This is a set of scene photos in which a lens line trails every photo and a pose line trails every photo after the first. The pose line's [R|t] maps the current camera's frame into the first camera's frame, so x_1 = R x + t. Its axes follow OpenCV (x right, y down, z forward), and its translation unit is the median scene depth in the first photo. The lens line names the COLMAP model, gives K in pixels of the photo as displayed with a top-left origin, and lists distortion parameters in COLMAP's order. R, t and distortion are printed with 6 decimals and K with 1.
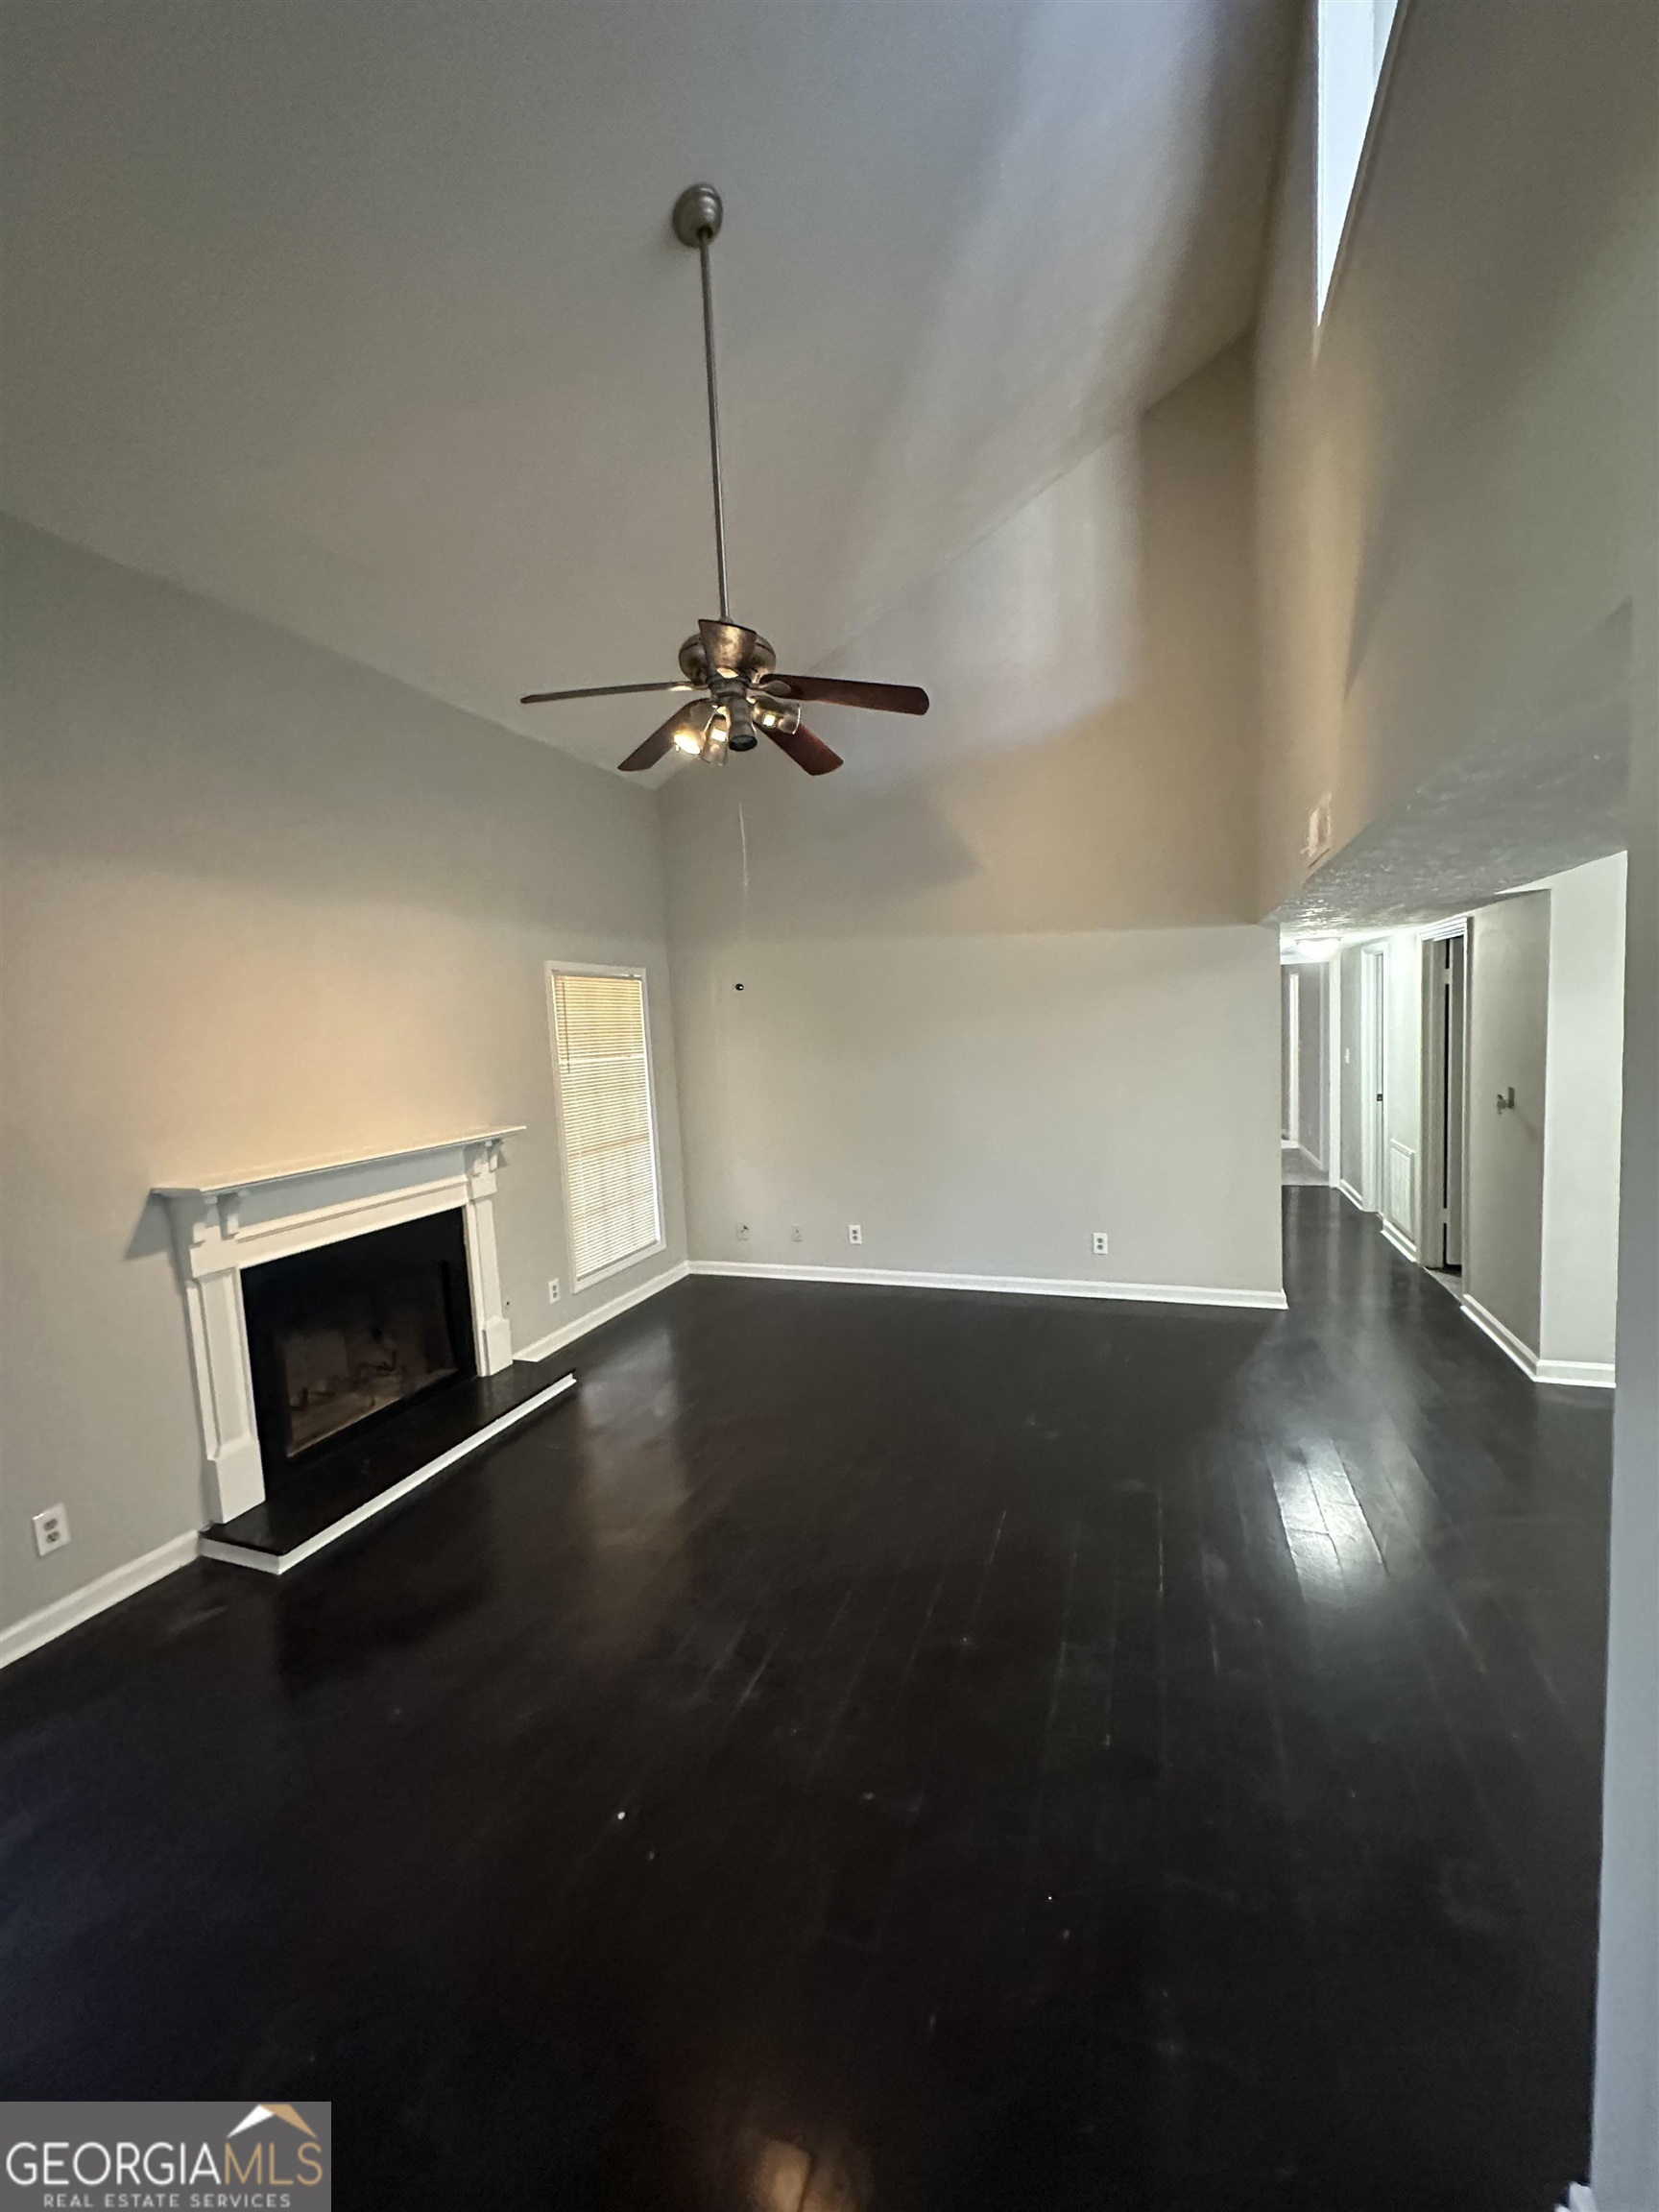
lens RADIAL K [[879.5, 0, 832.1], [0, 879.5, 1101.3], [0, 0, 1]] dist [-0.008453, 0.000513]
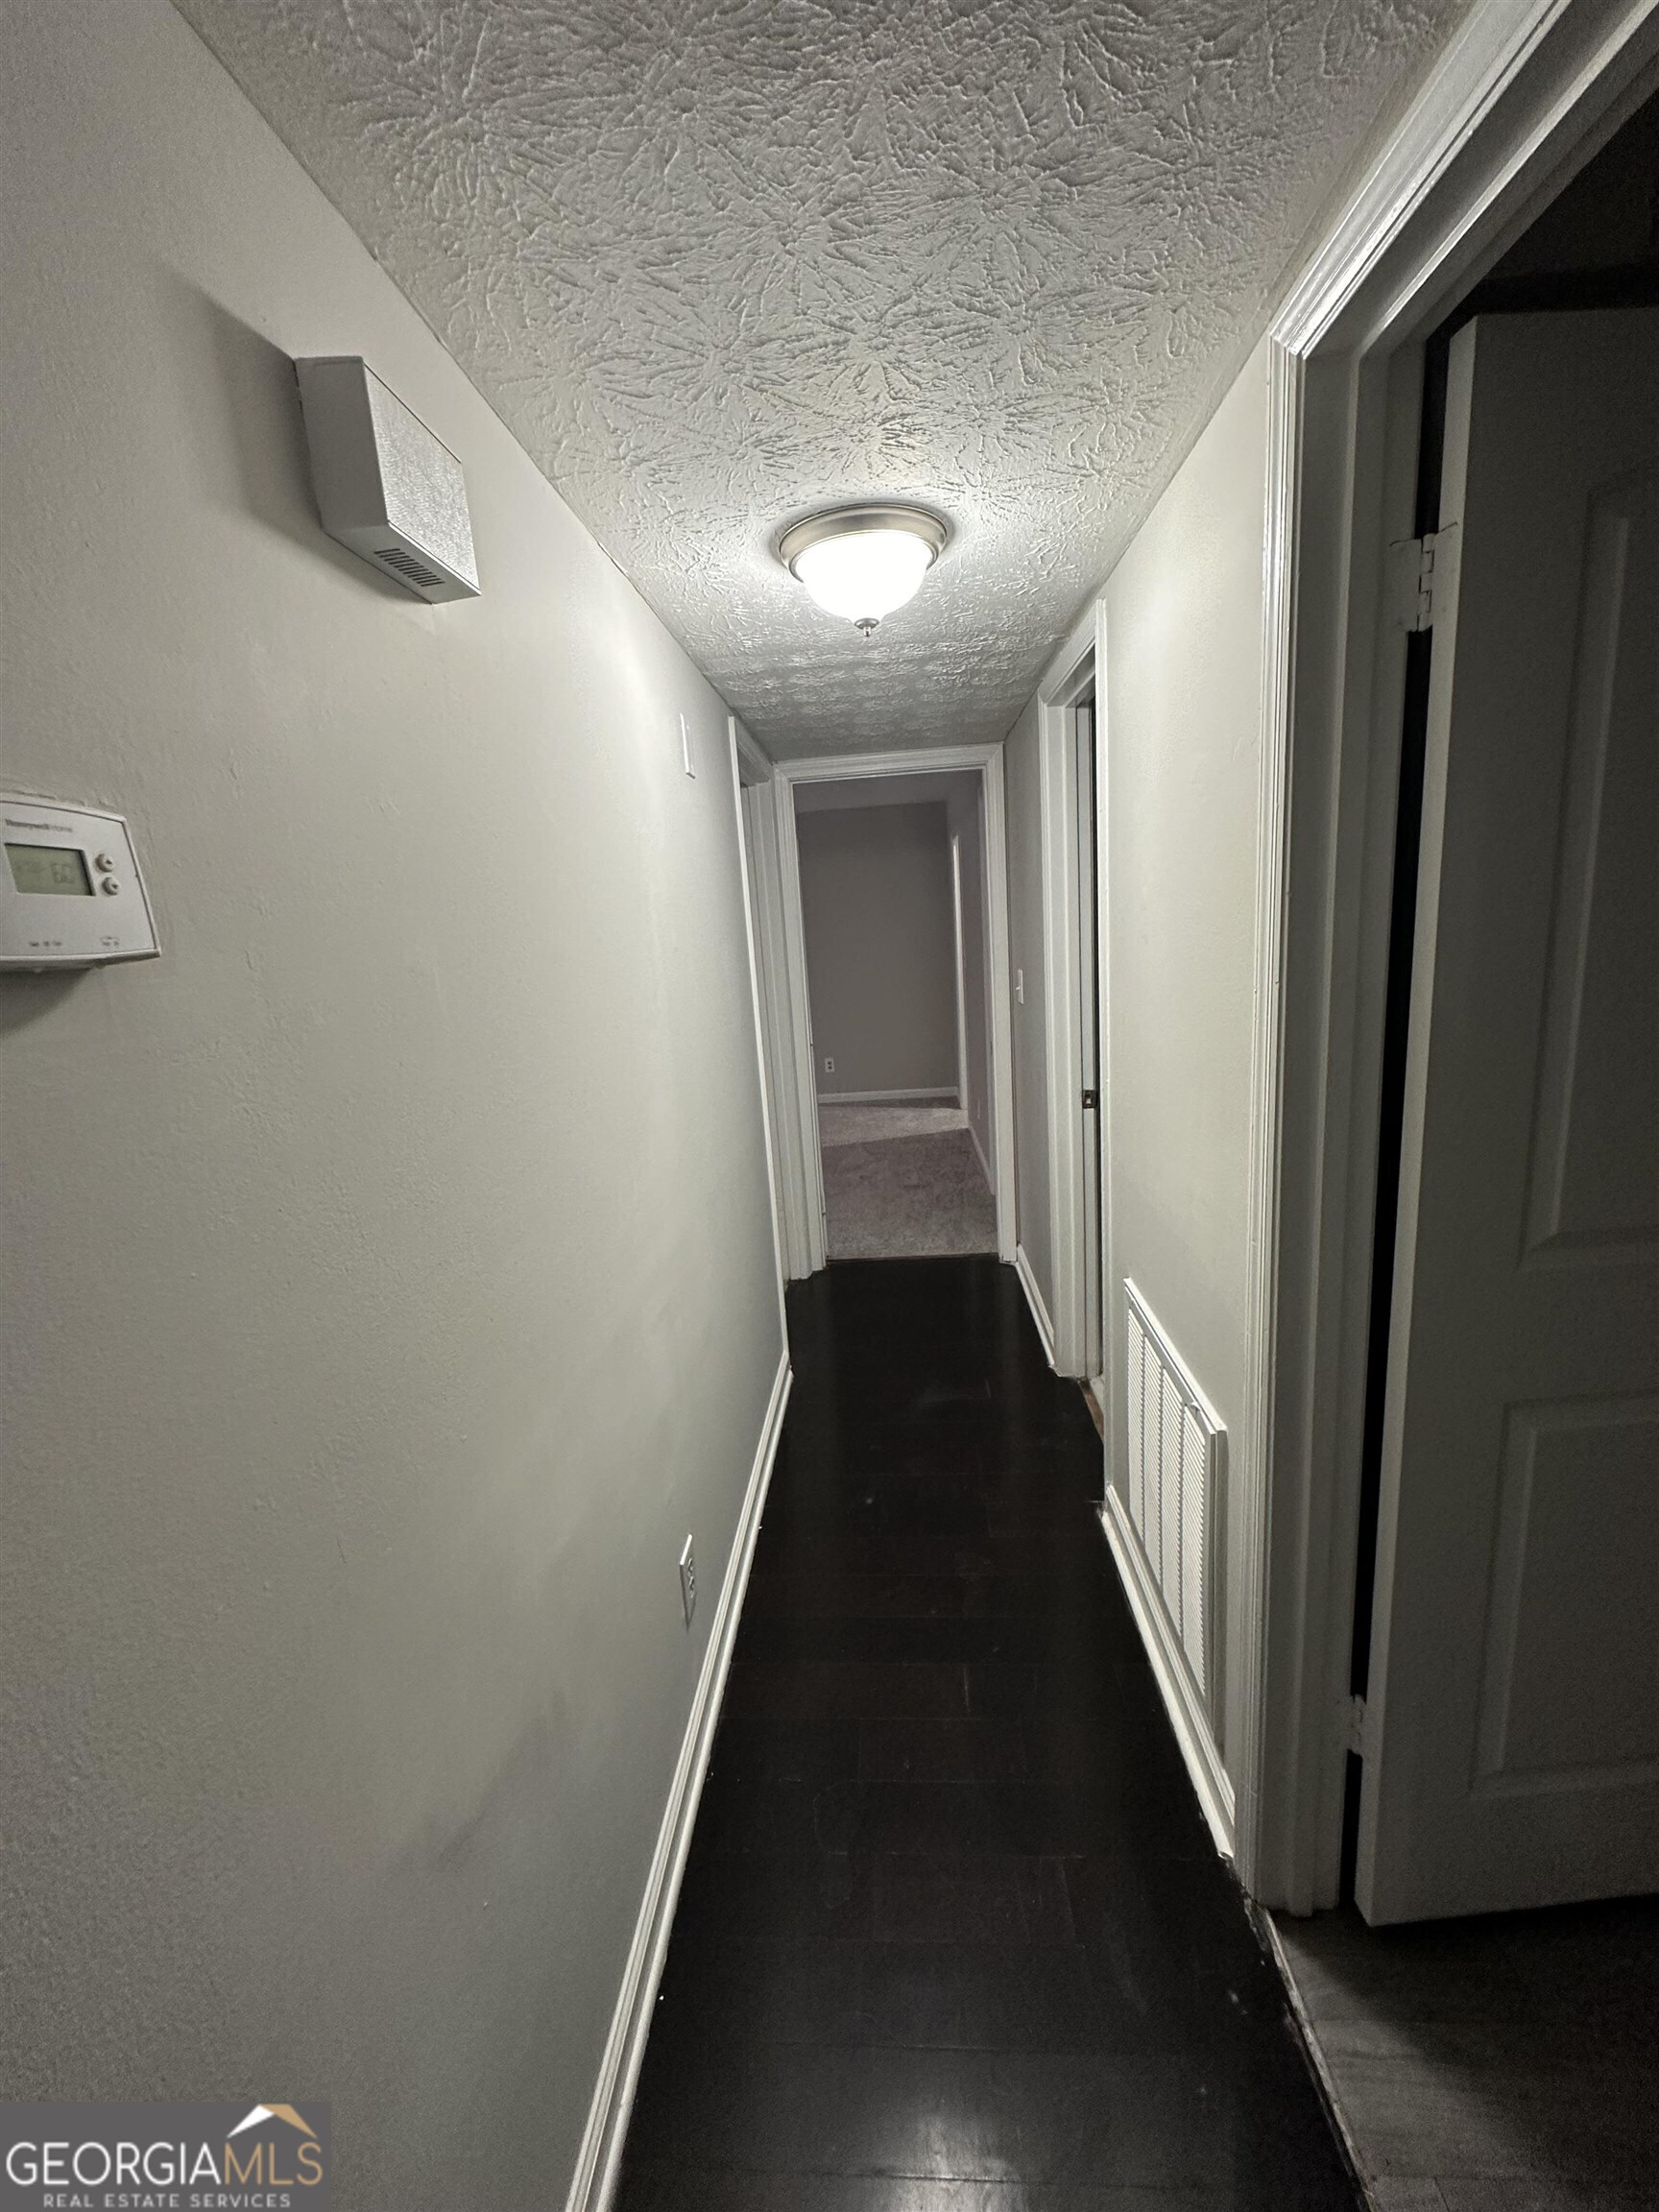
lens RADIAL K [[879.5, 0, 828.3], [0, 879.5, 1102.7], [0, 0, 1]] dist [-0.008453, 0.000513]
pose [[0.960810, -0.077783, 0.266071, 0.695005], [0.049674, 0.992601, 0.110799, -0.086304], [-0.272720, -0.093239, 0.957565, 1.118754]]
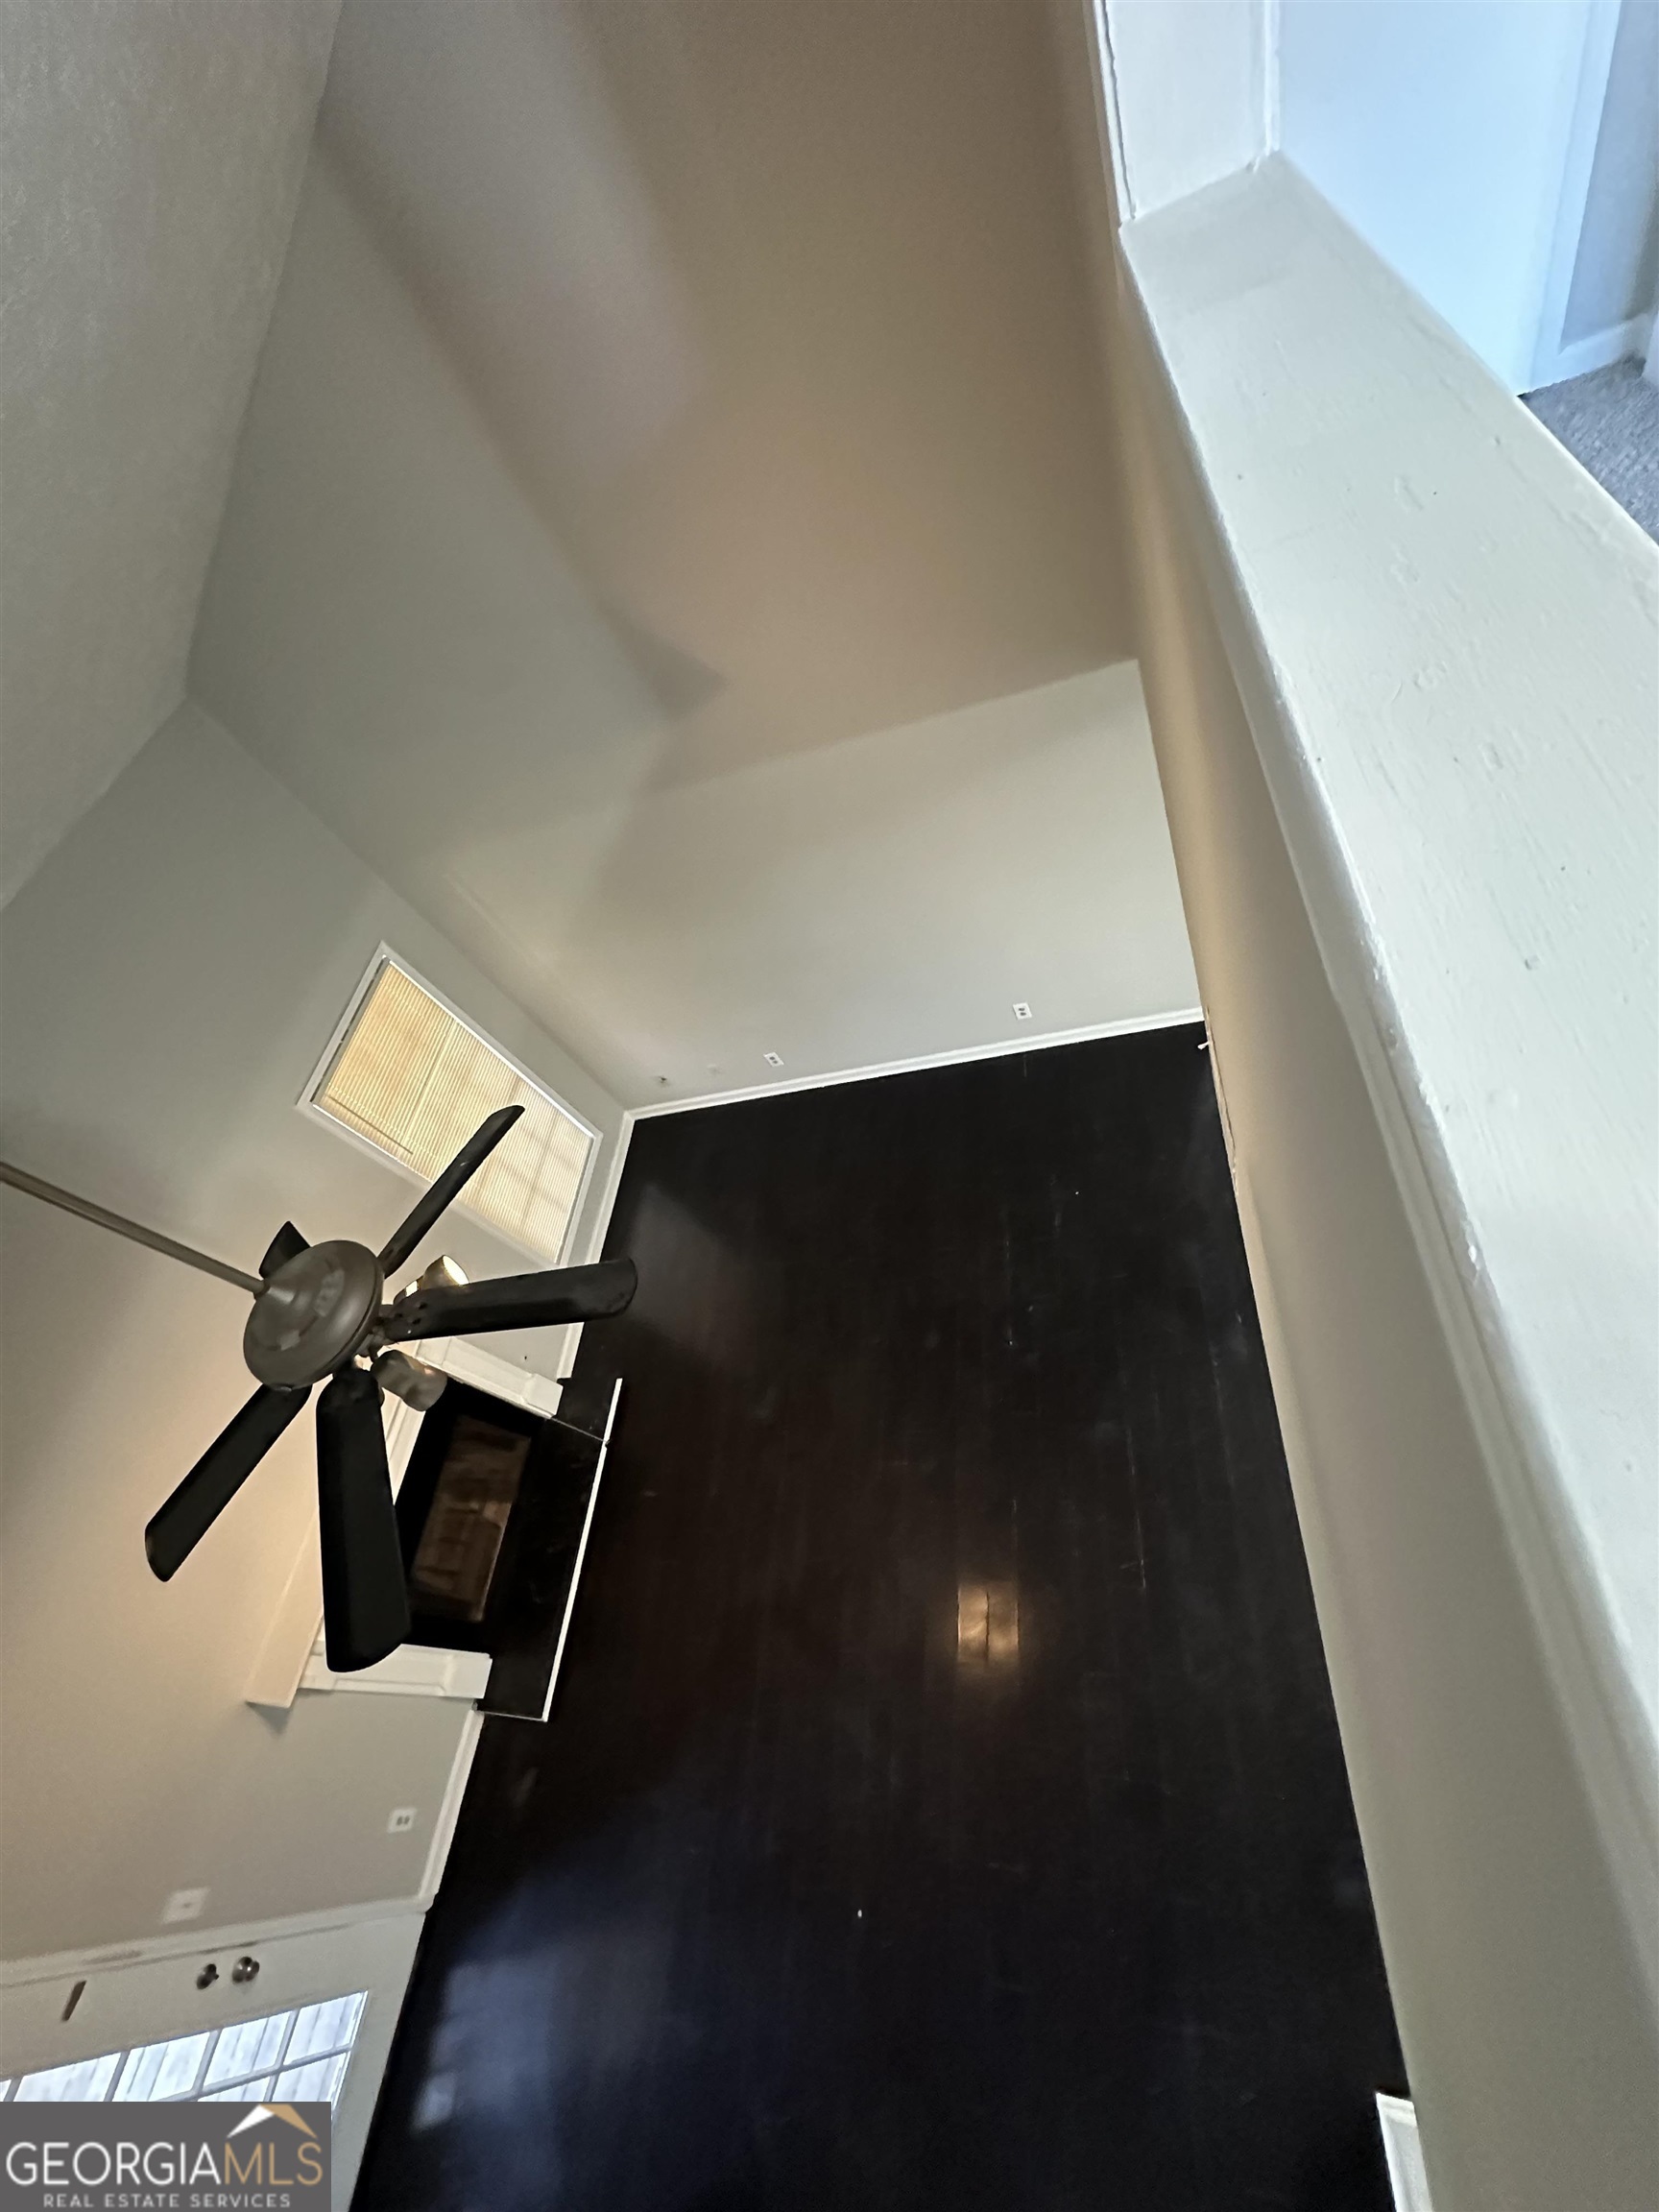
lens RADIAL K [[879.5, 0, 829.0], [0, 879.5, 1091.9], [0, 0, 1]] dist [-0.008453, 0.000513]
pose [[0.908925, -0.399233, -0.120288, 0.254102], [0.367393, 0.630399, 0.683827, -0.636339], [-0.197177, -0.665740, 0.719661, 0.405970]]
